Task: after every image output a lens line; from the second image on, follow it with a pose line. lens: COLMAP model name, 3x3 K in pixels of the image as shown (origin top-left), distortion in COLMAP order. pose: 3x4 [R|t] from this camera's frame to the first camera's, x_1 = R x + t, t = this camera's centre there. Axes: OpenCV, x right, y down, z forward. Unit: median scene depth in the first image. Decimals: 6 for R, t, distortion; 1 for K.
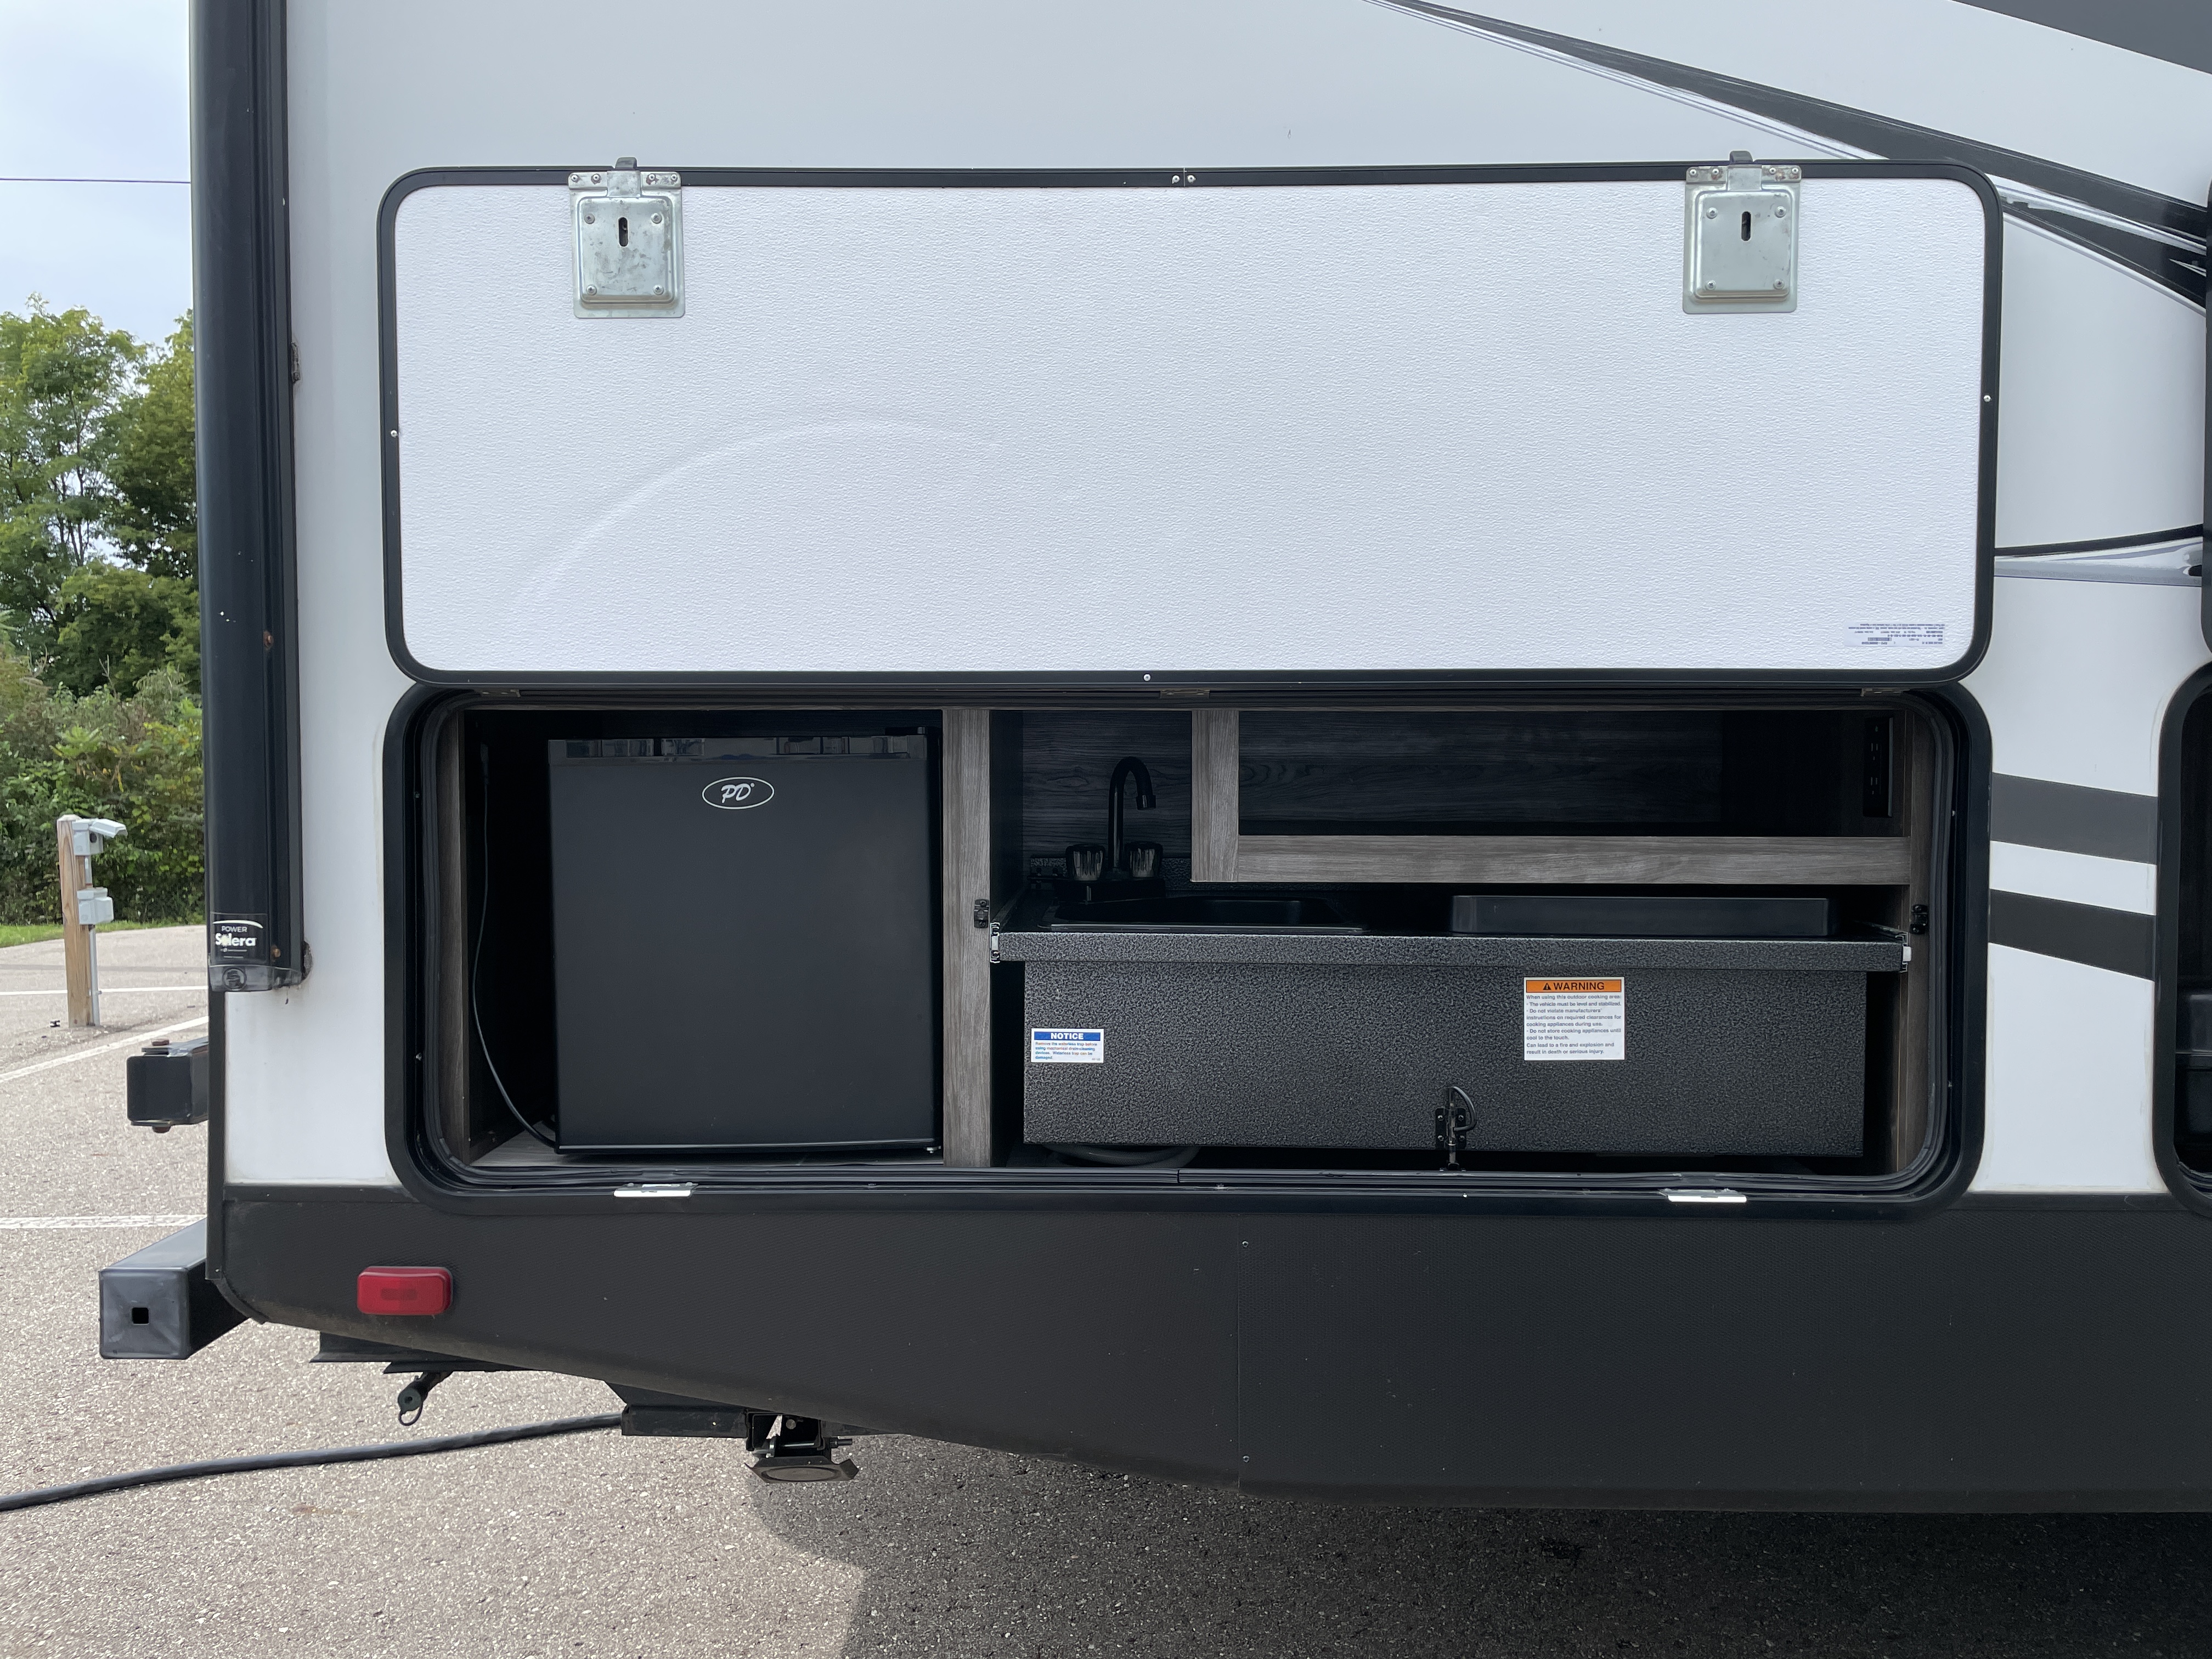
lens RADIAL K [[1655.3, 0, 1089.9], [0, 1655.3, 827.7], [0, 0, 1]] dist [0.081310, -0.115134]
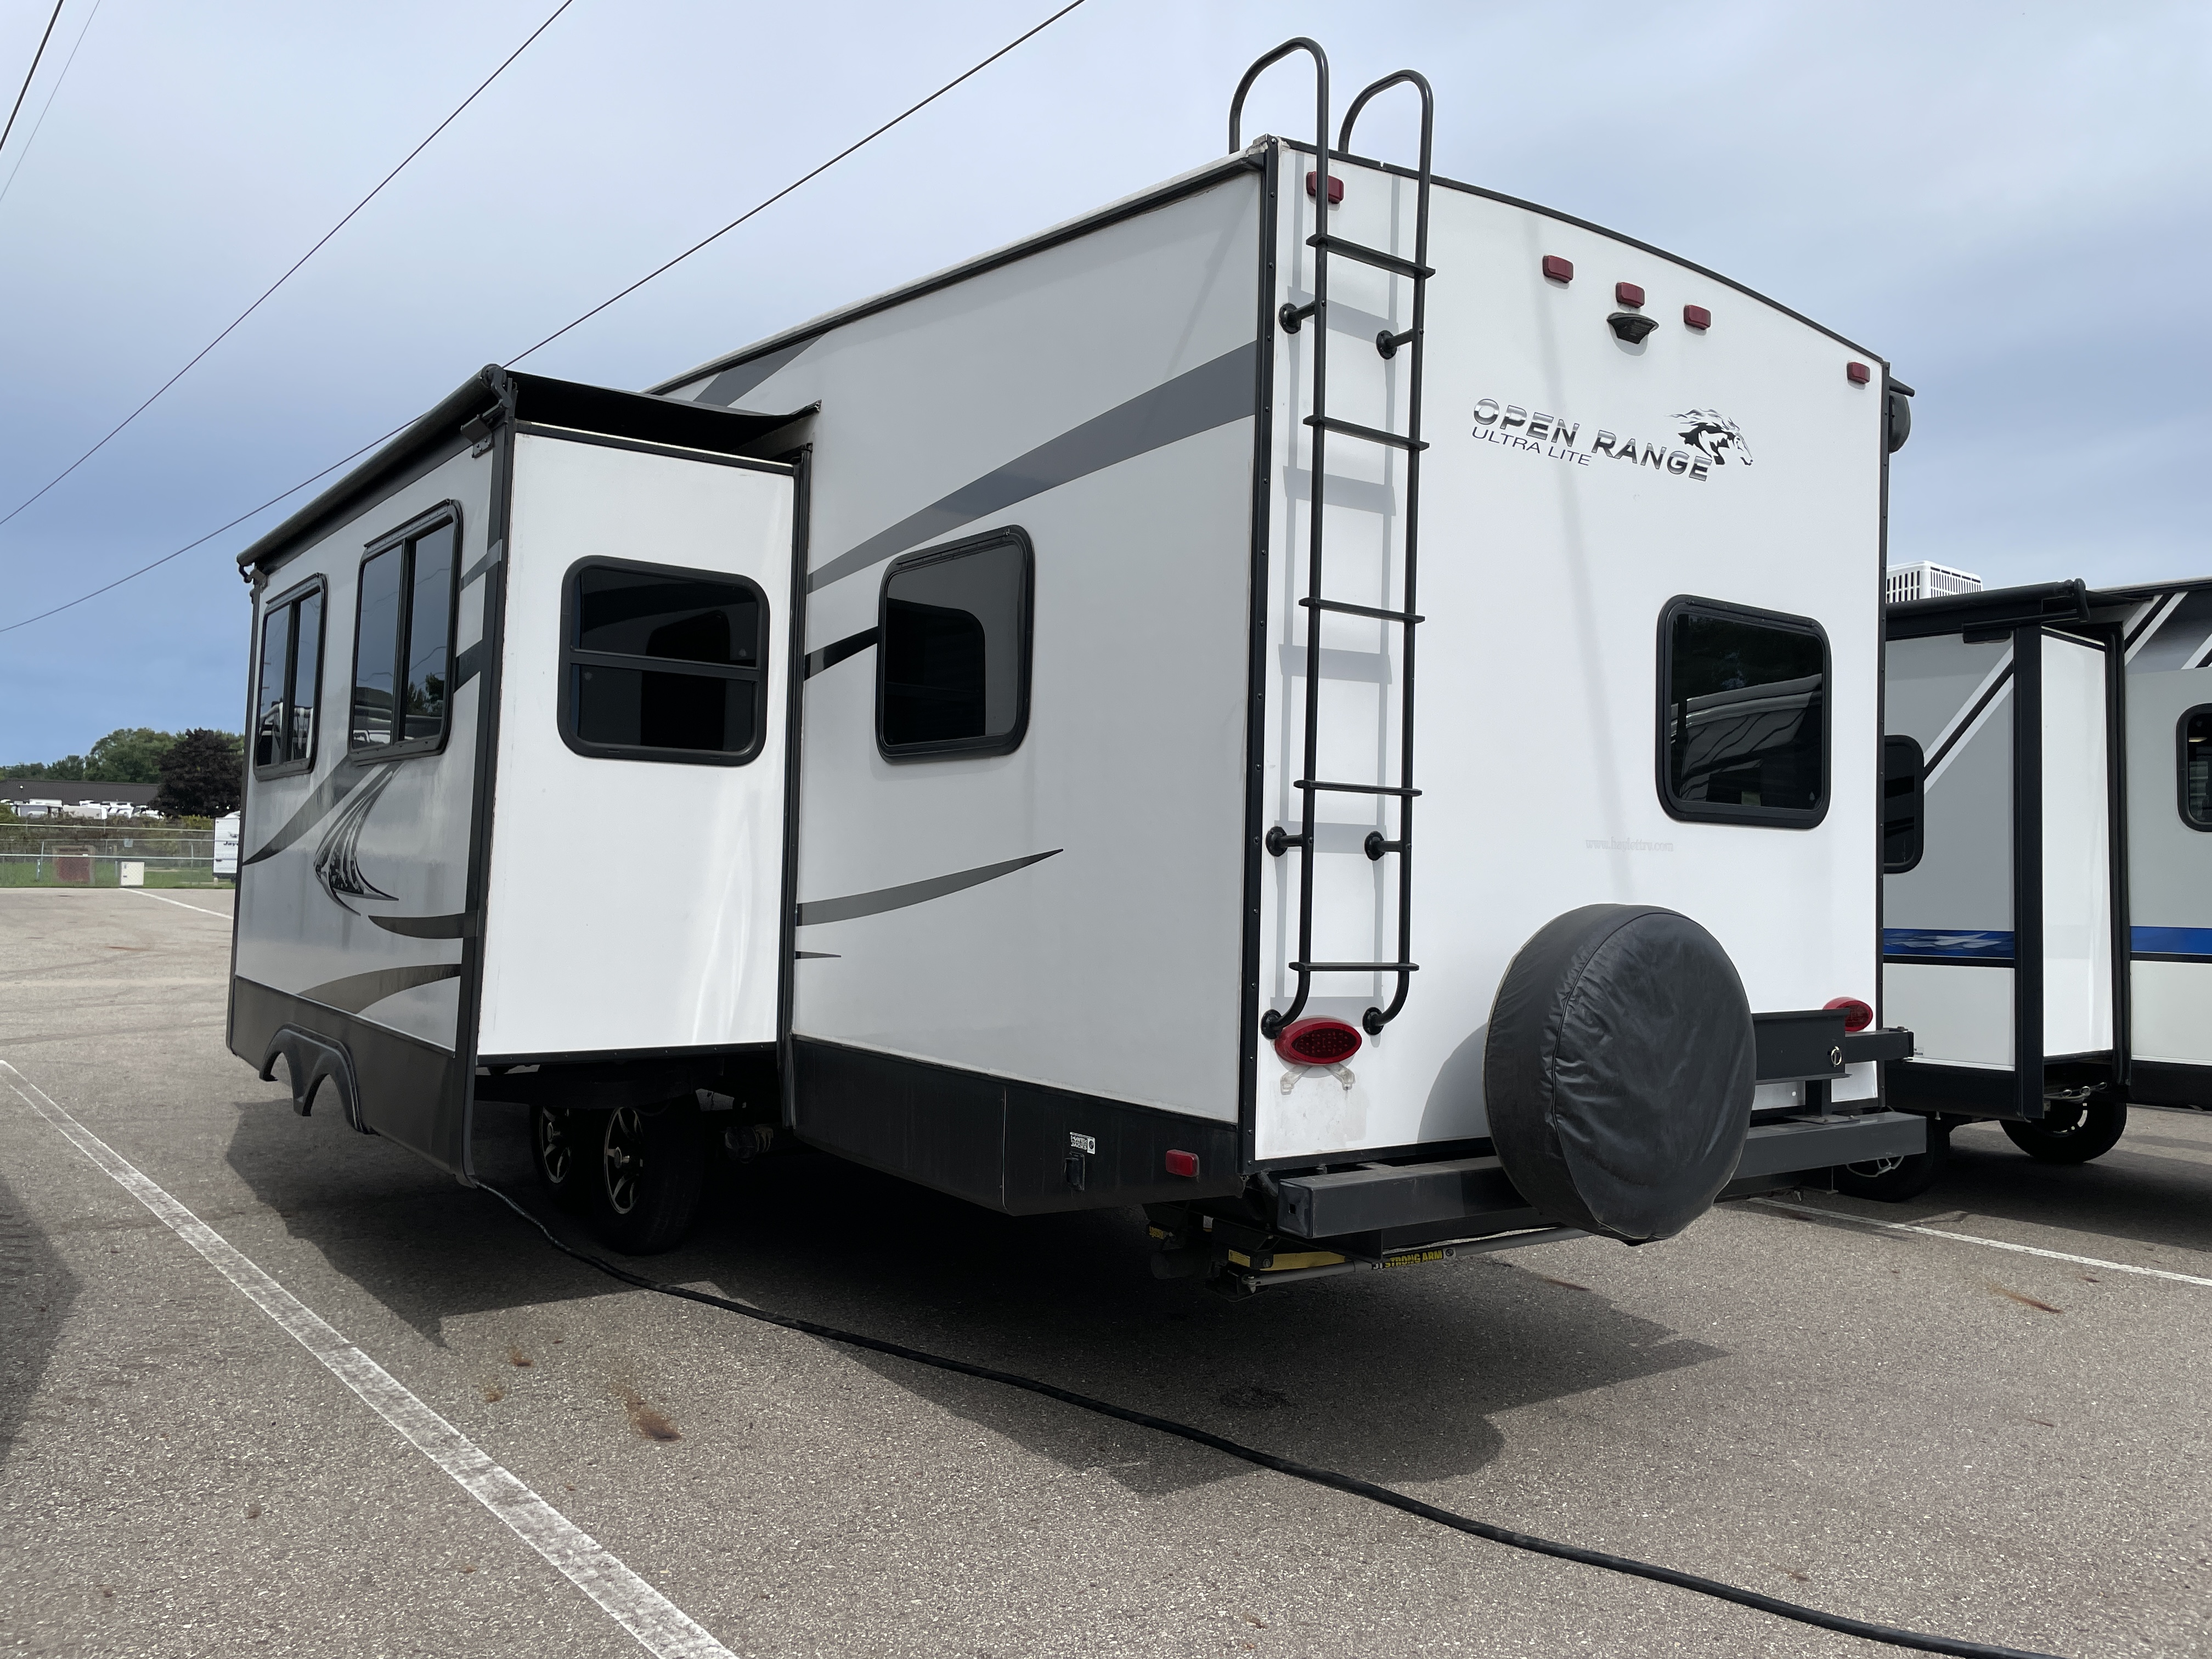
lens RADIAL K [[1700.6, 0, 1109.2], [0, 1700.6, 819.9], [0, 0, 1]] dist [0.087659, -0.123607]
pose [[-0.607010, 0.010636, 0.794623, -2.030785], [0.009221, 0.999937, -0.006340, -0.189808], [-0.794641, 0.003479, -0.607070, 3.772261]]
